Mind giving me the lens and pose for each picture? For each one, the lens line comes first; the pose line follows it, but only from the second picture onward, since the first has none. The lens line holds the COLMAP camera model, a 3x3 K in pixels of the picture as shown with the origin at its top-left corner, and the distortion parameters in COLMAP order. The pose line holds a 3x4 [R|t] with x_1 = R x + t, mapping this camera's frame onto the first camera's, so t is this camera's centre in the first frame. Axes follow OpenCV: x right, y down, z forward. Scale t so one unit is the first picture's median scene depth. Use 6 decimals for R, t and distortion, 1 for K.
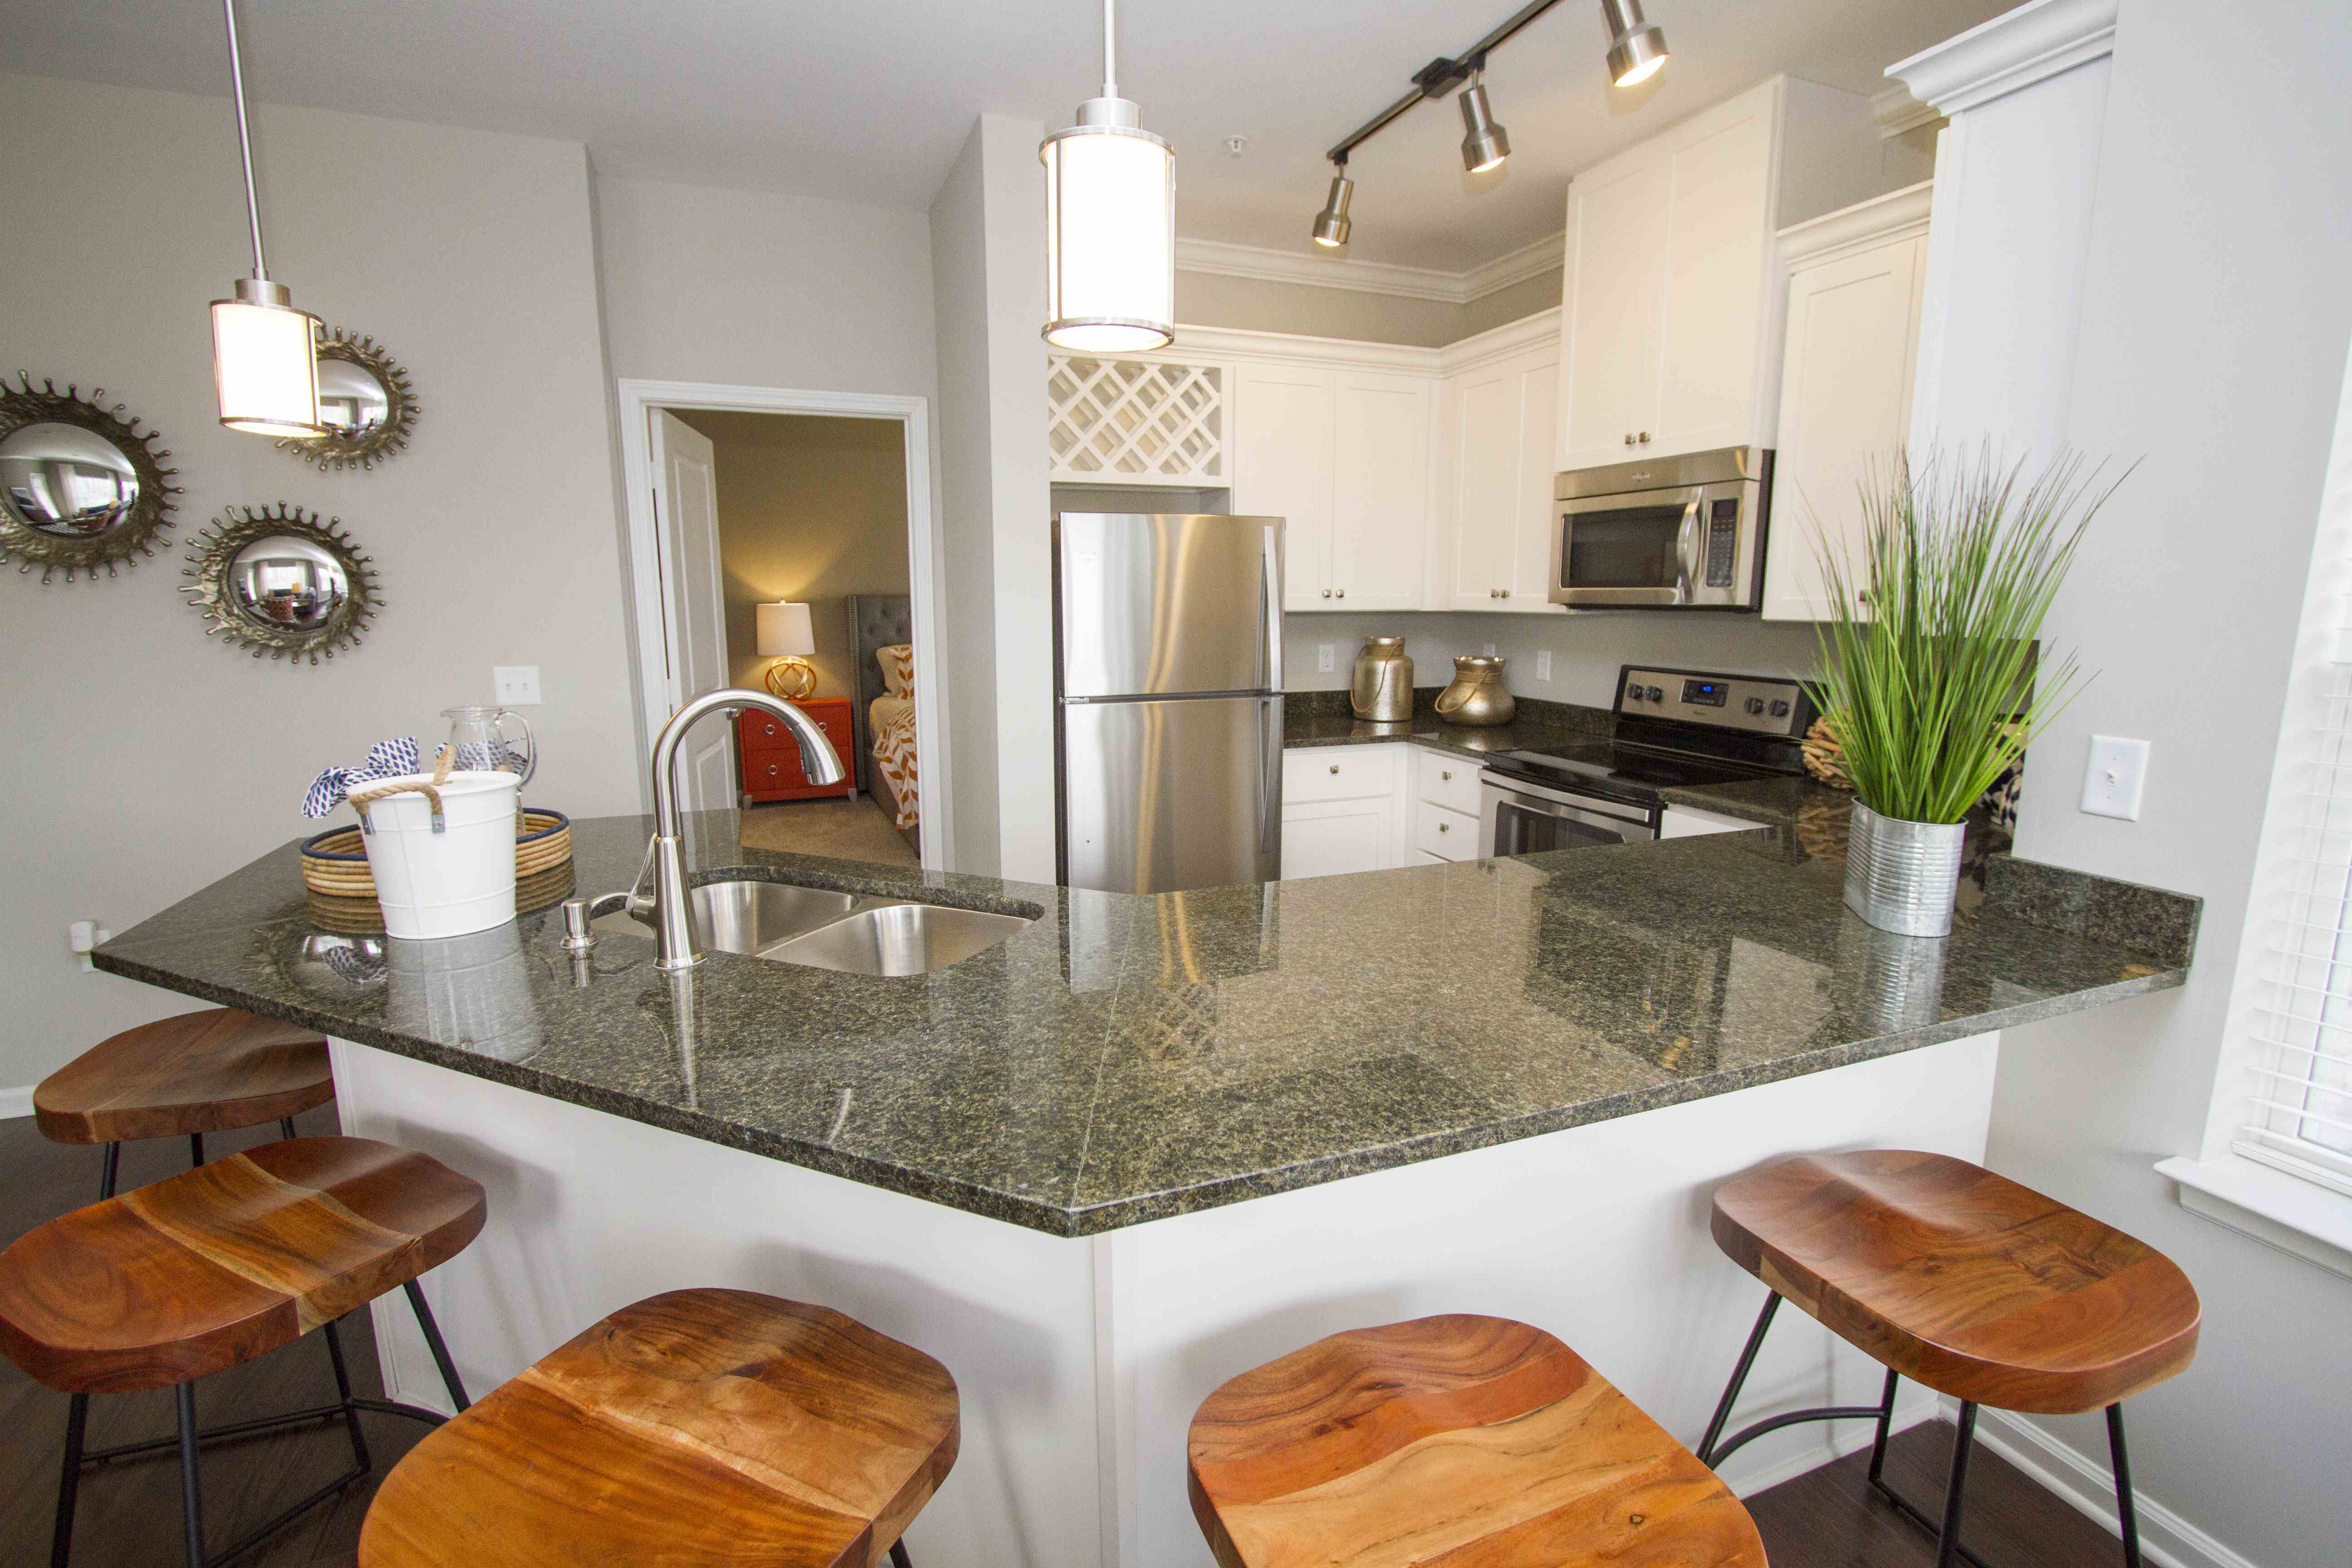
lens RADIAL K [[1081.7, 0, 1185.9], [0, 1081.7, 782.7], [0, 0, 1]] dist [-0.020827, 0.003108]
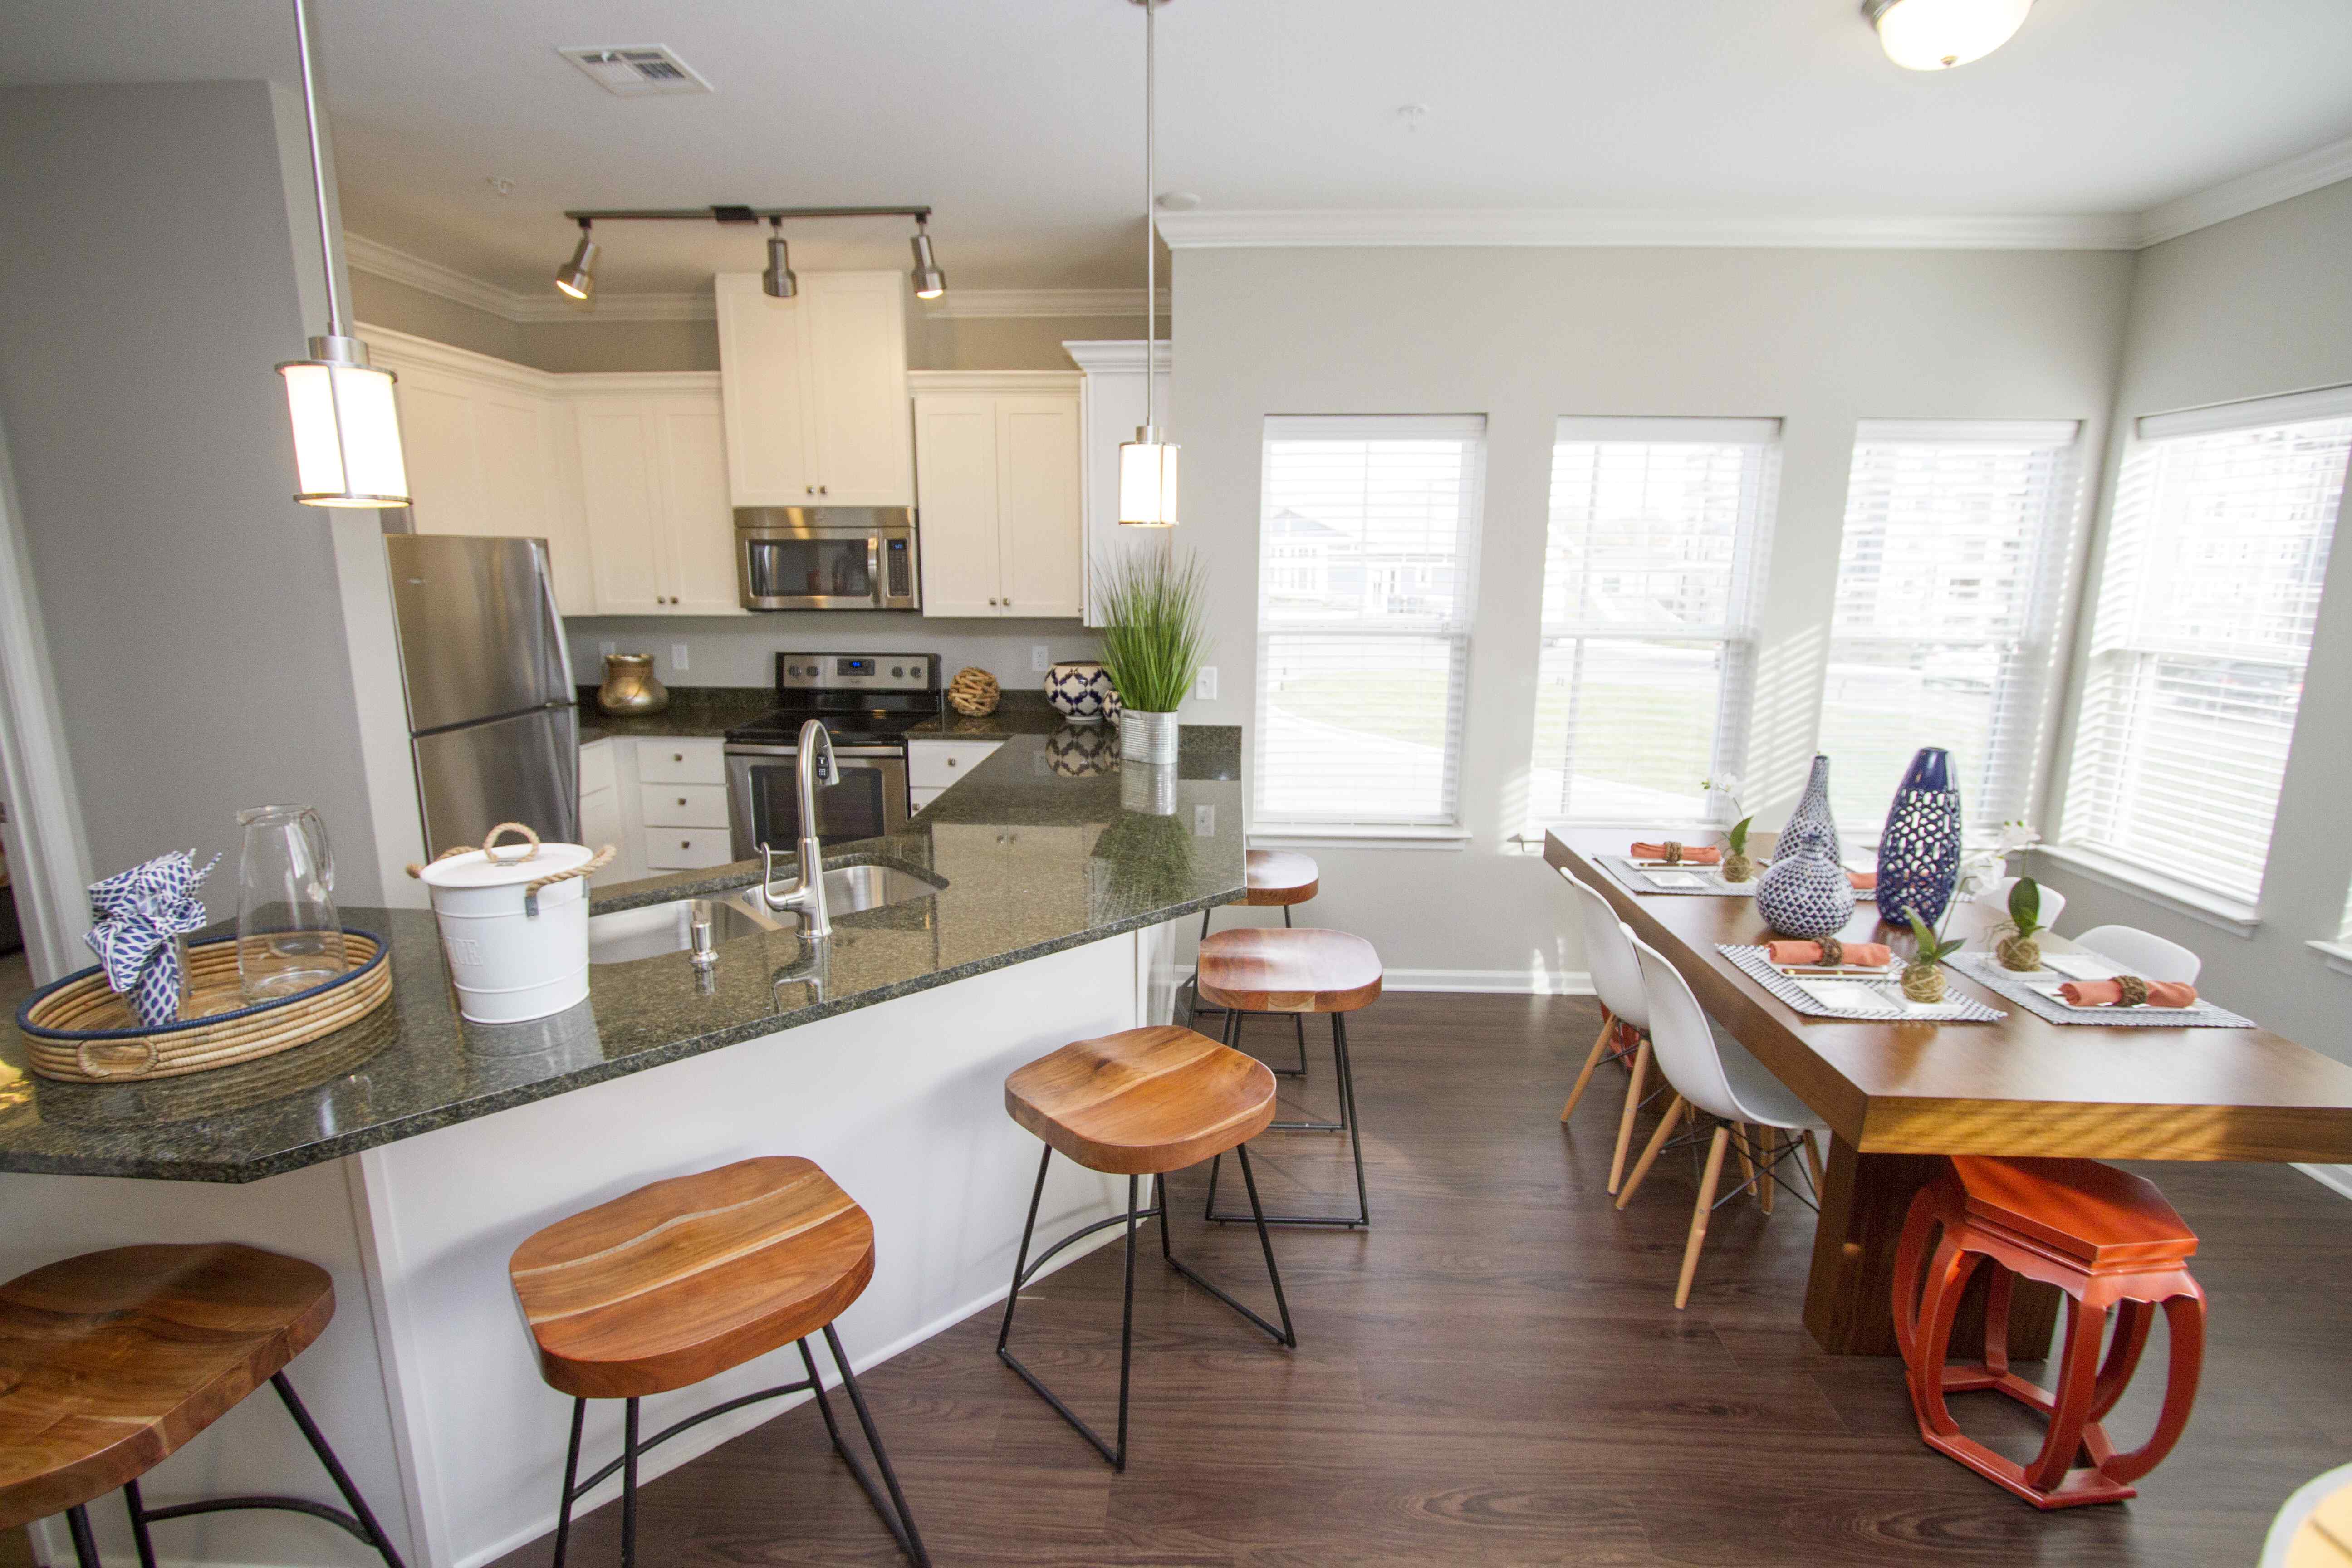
lens RADIAL K [[1081.7, 0, 1177.4], [0, 1081.7, 788.3], [0, 0, 1]] dist [-0.020827, 0.003108]
pose [[0.414725, -0.188123, 0.890288, -0.677731], [0.153614, 0.978828, 0.135274, -0.055880], [-0.896887, 0.080659, 0.434843, 0.003117]]
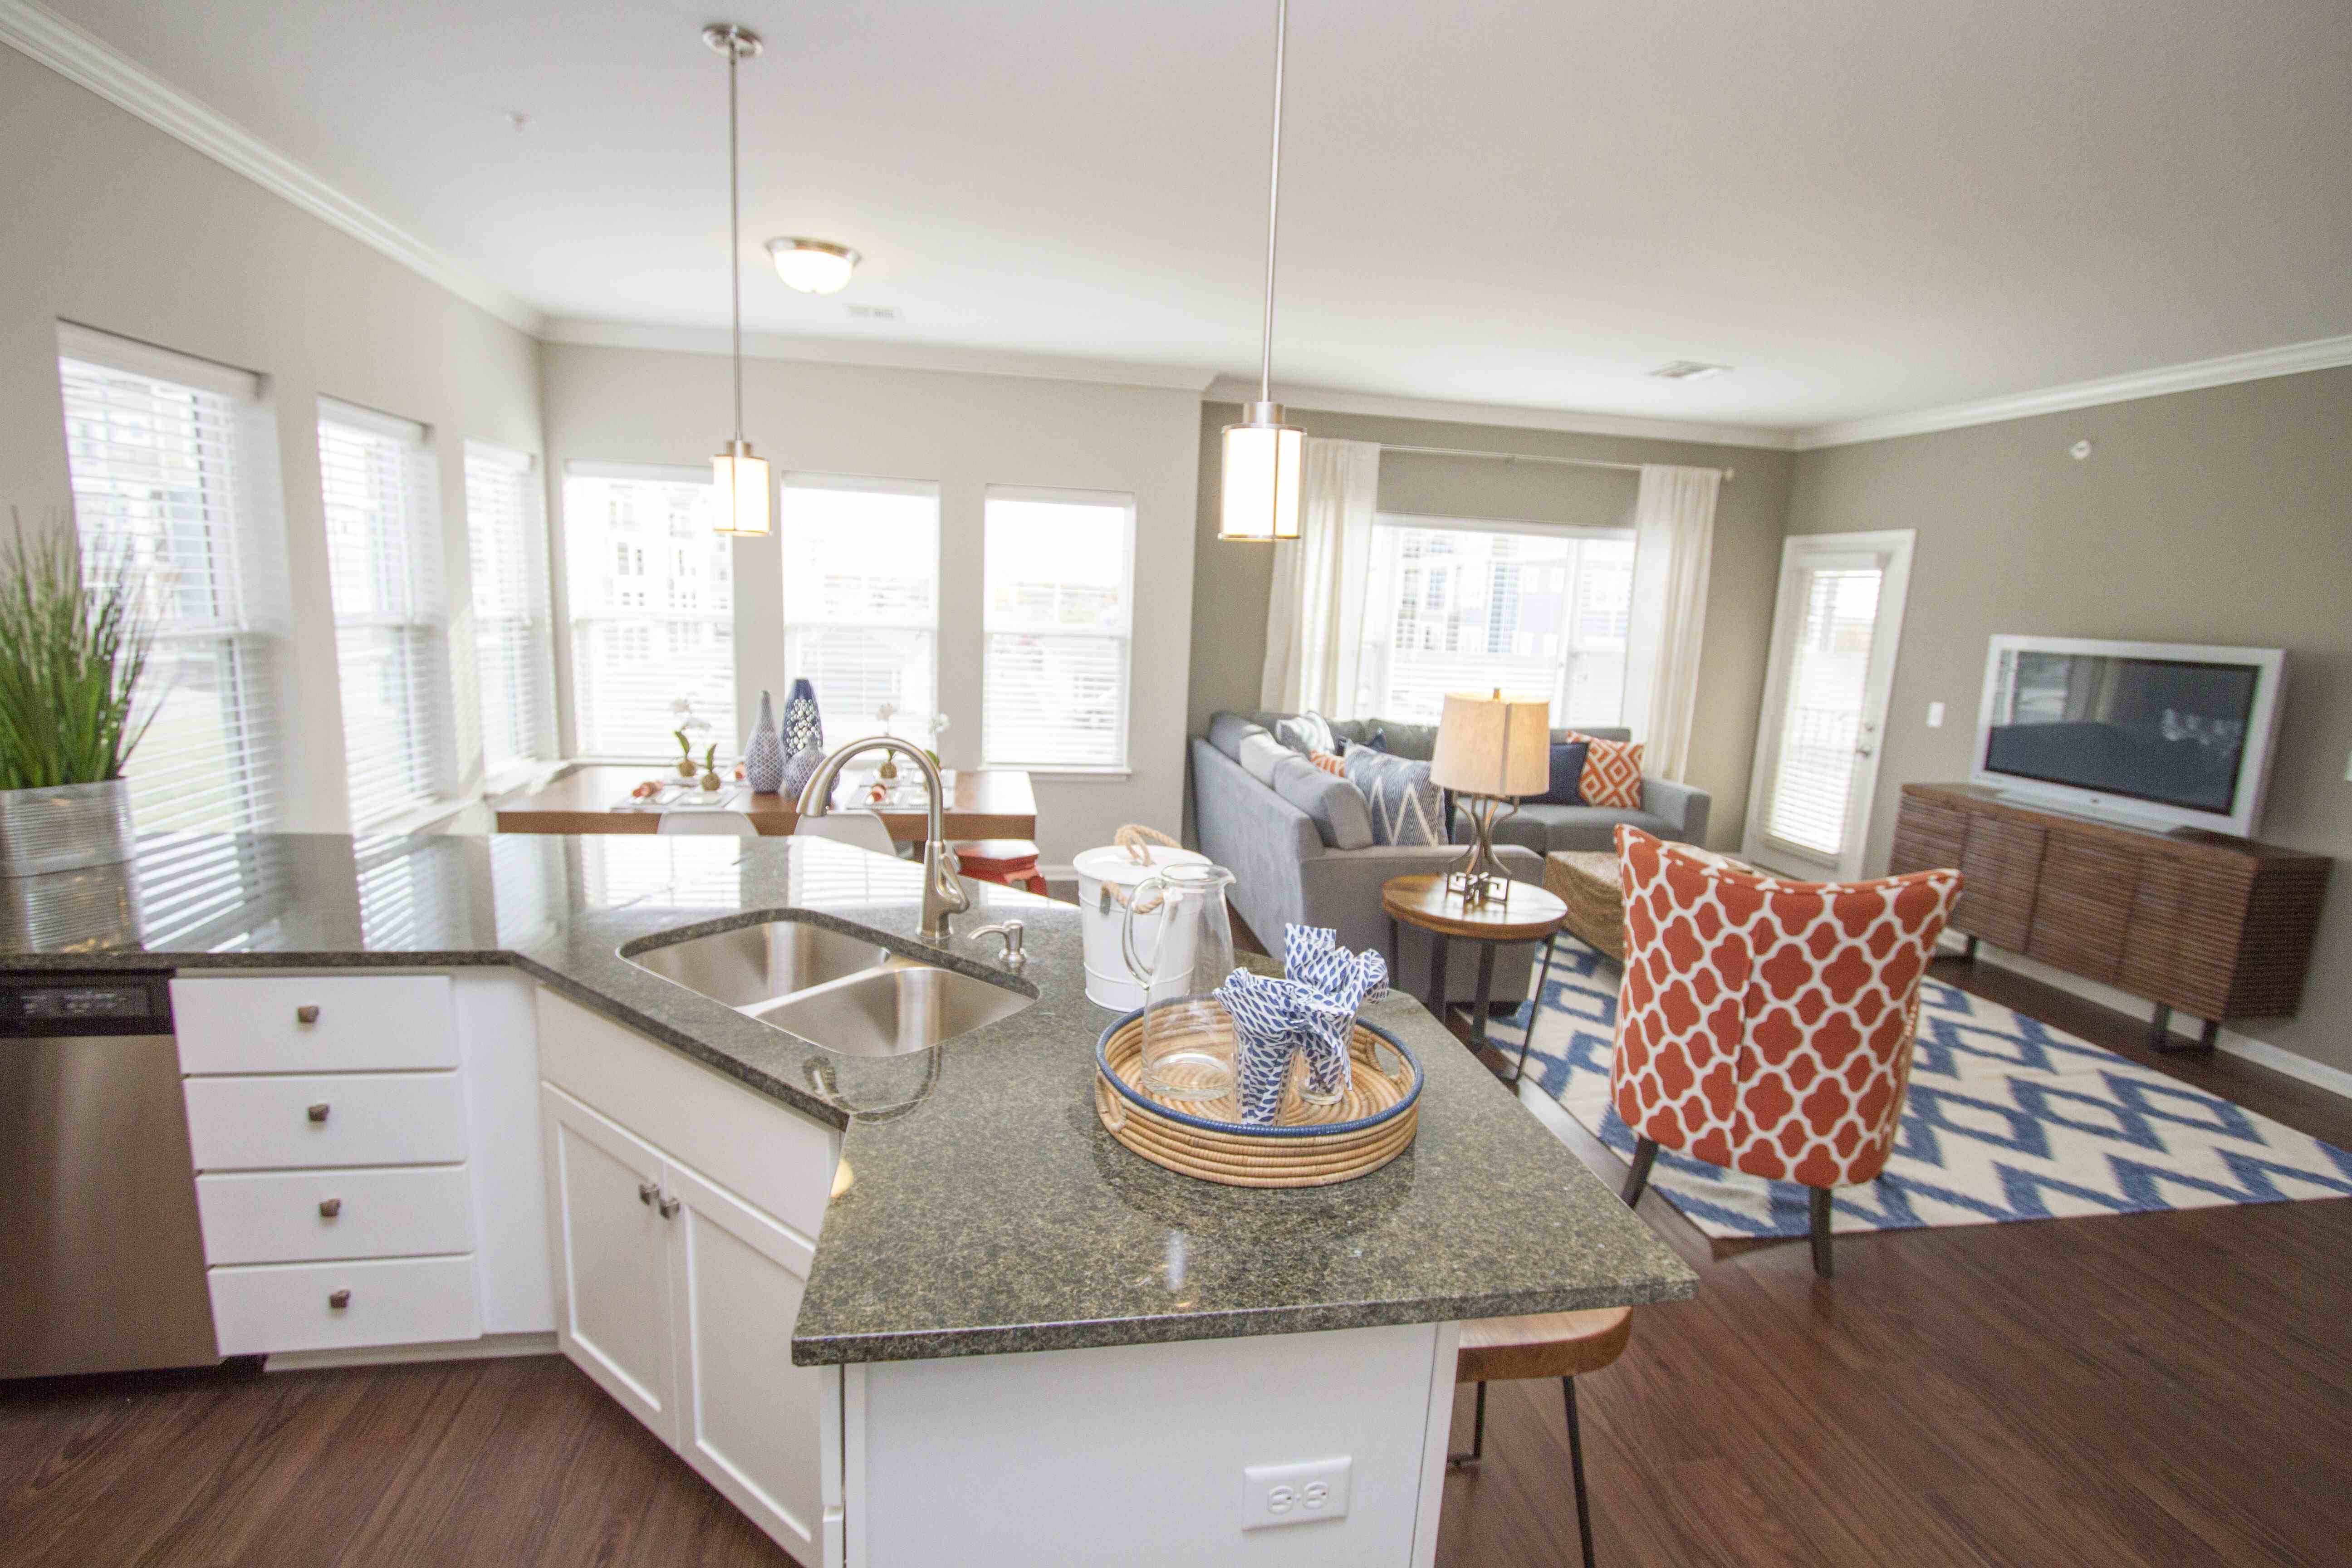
lens RADIAL K [[1081.7, 0, 1178.7], [0, 1081.7, 788.4], [0, 0, 1]] dist [-0.020827, 0.003108]
pose [[-0.978423, -0.079360, 0.190763, -0.481098], [-0.009435, 0.939490, 0.342445, -0.223336], [-0.206396, 0.333257, -0.919968, 1.007445]]
